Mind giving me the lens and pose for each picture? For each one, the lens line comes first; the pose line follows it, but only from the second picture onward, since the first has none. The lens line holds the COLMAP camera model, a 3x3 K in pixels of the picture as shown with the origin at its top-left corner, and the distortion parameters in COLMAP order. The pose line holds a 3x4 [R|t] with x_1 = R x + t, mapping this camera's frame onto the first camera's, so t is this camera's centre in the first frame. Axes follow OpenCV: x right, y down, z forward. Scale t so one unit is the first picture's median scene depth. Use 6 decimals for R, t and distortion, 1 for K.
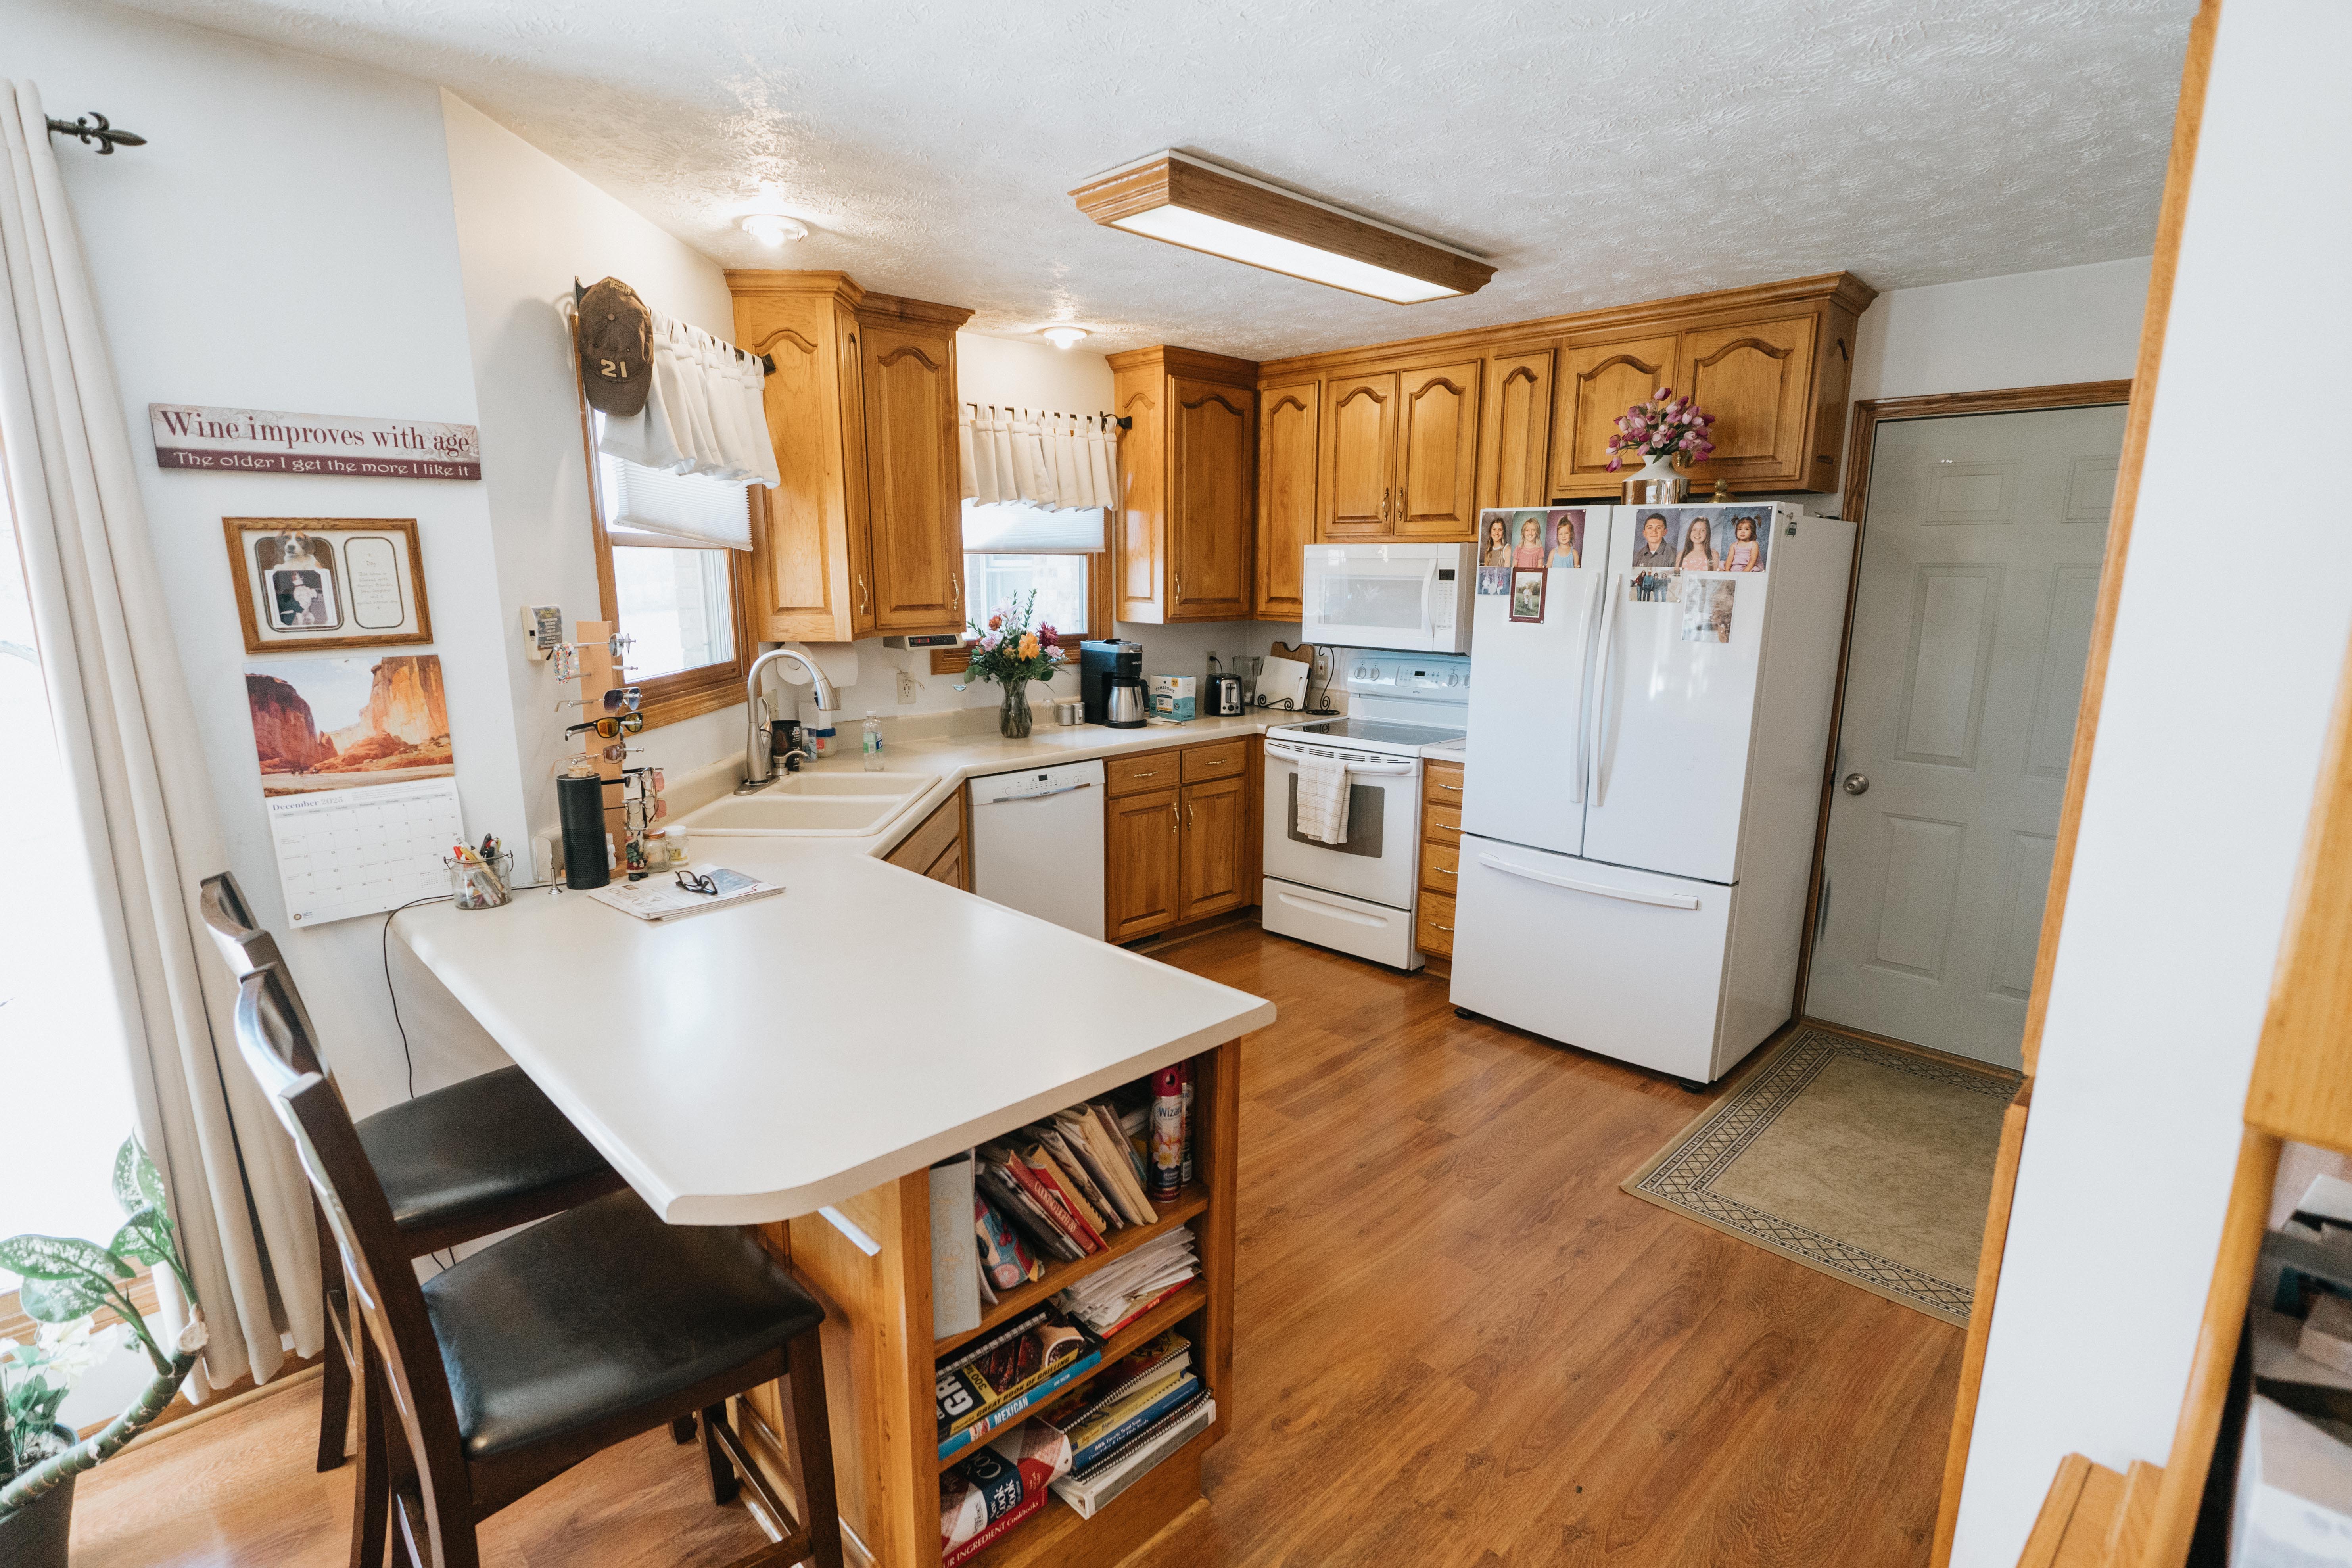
lens RADIAL K [[1089.0, 0, 1187.2], [0, 1089.0, 791.1], [0, 0, 1]] dist [-0.009622, 0.000607]
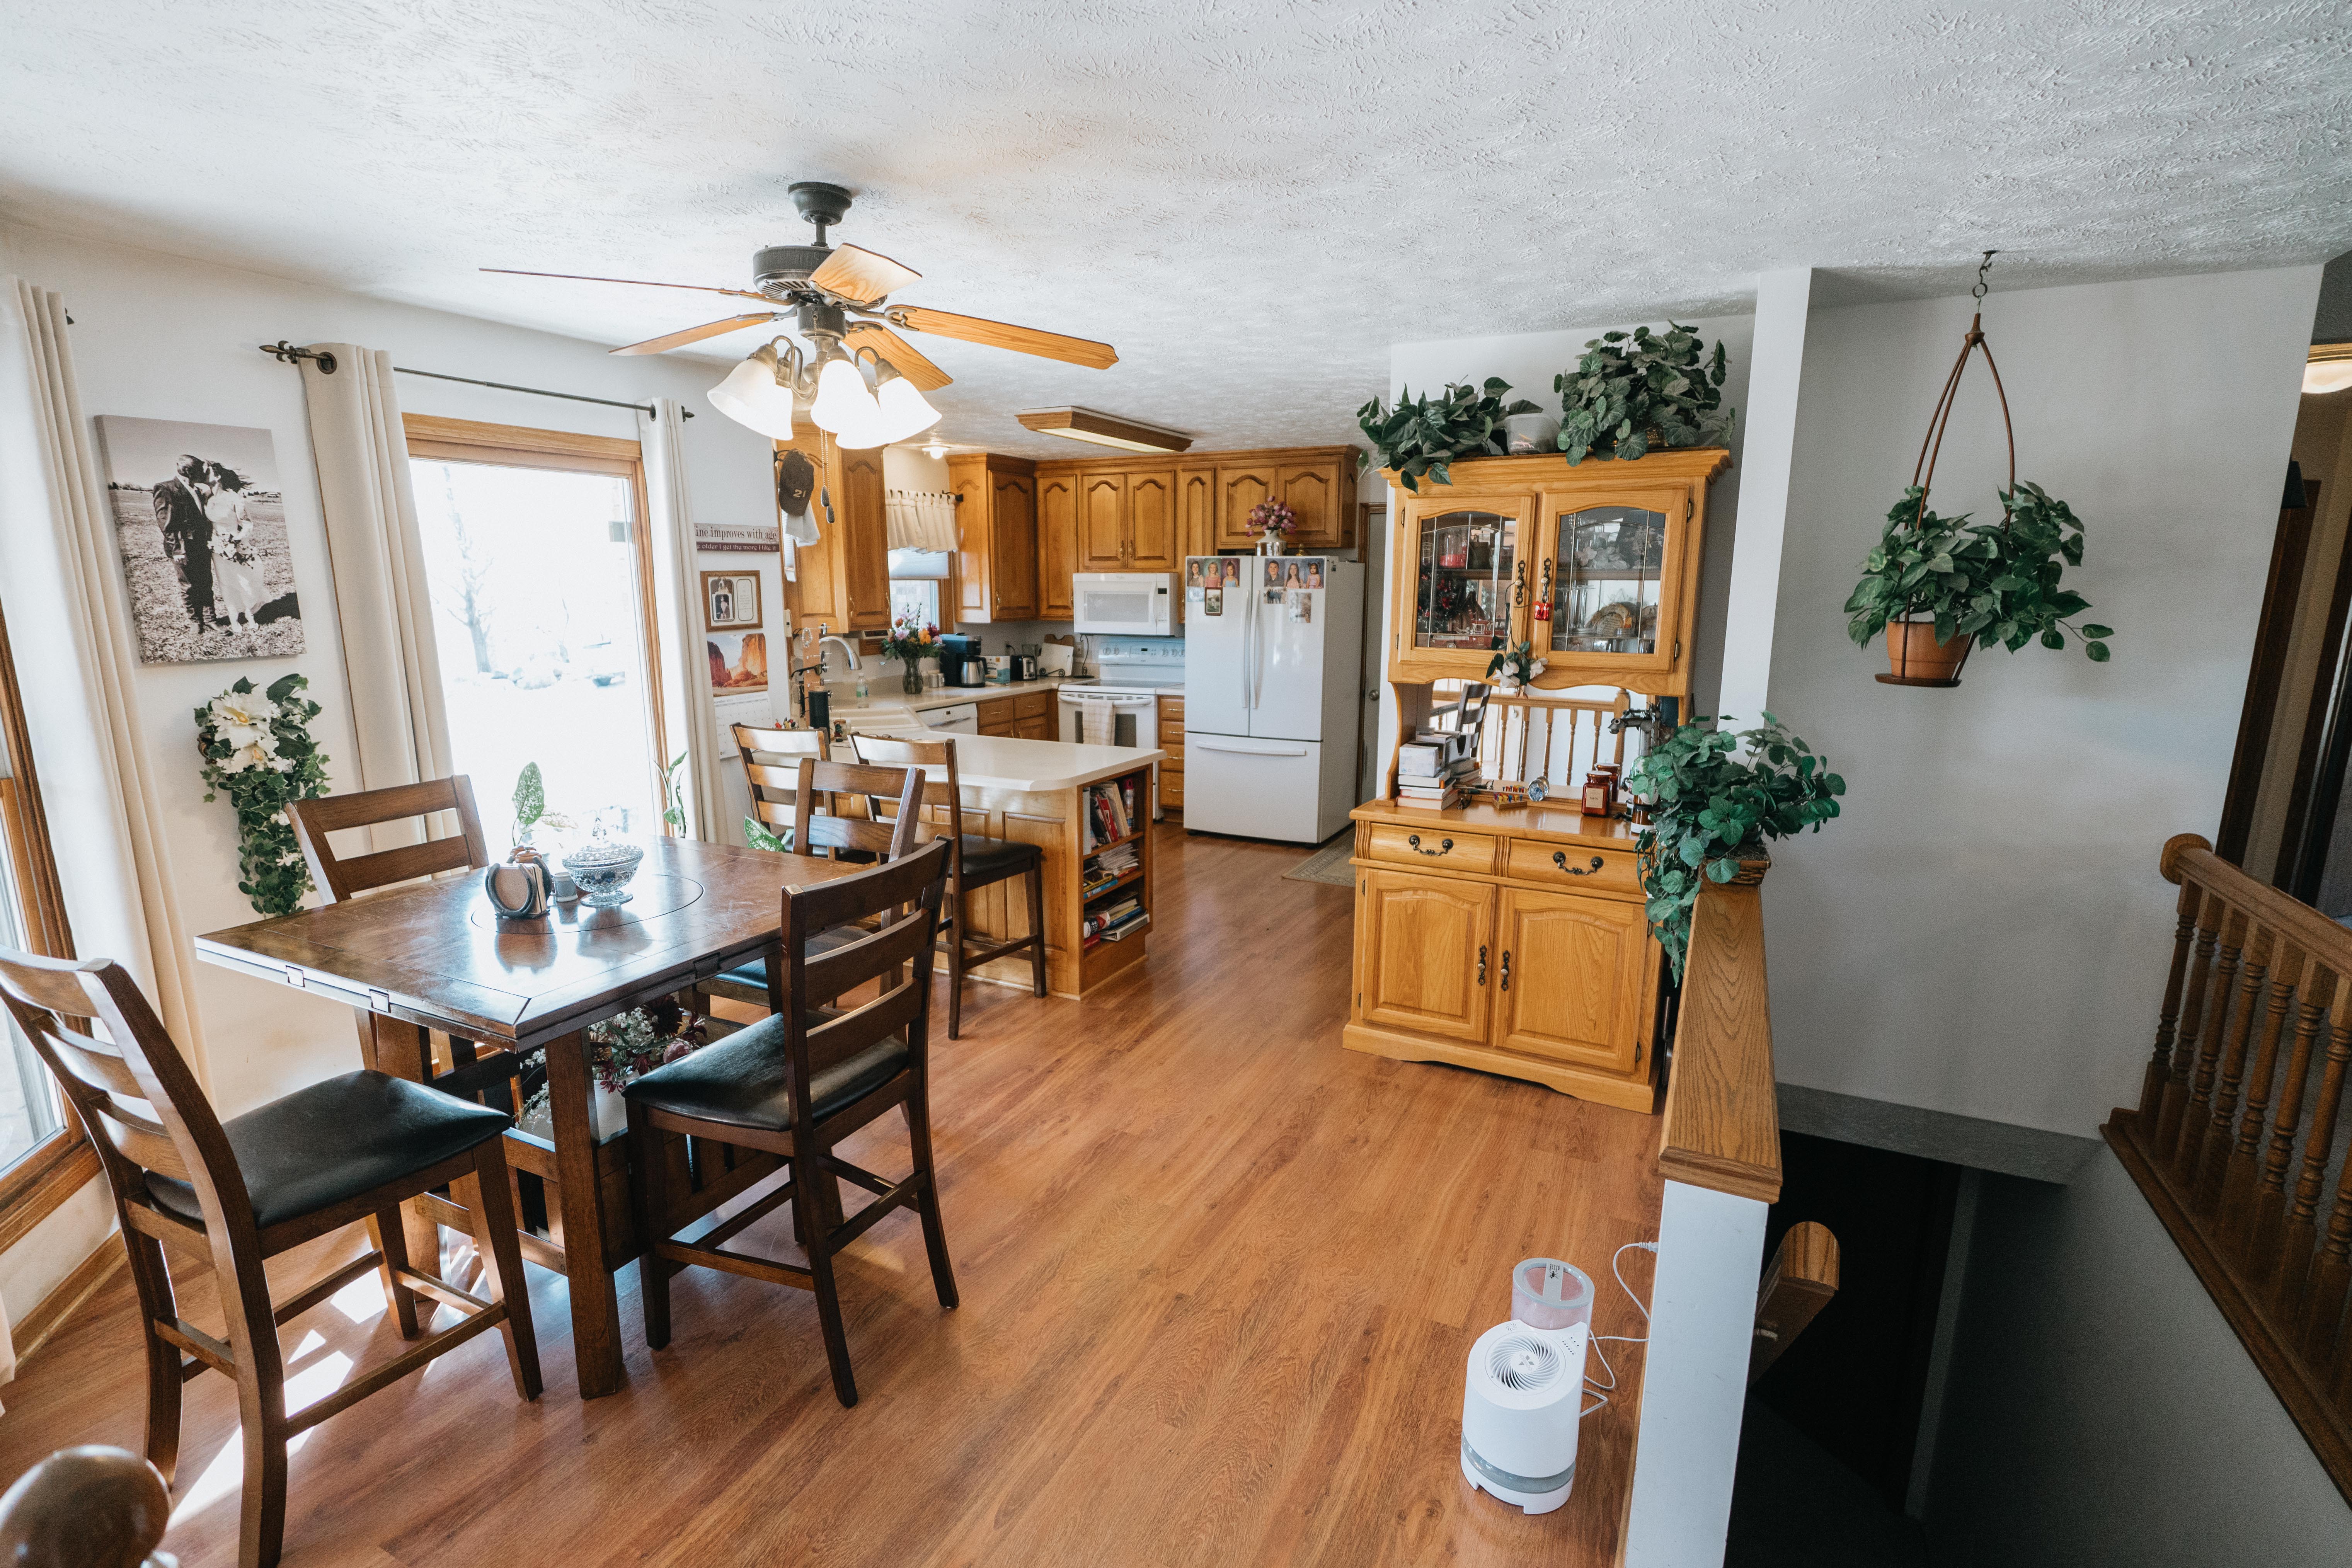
lens RADIAL K [[1088.9, 0, 1171.1], [0, 1088.9, 796.8], [0, 0, 1]] dist [-0.009622, 0.000607]
pose [[0.945596, -0.067953, 0.318168, -0.338661], [0.070298, 0.997518, 0.004121, 0.129933], [-0.317658, 0.018469, 0.948025, -0.683374]]
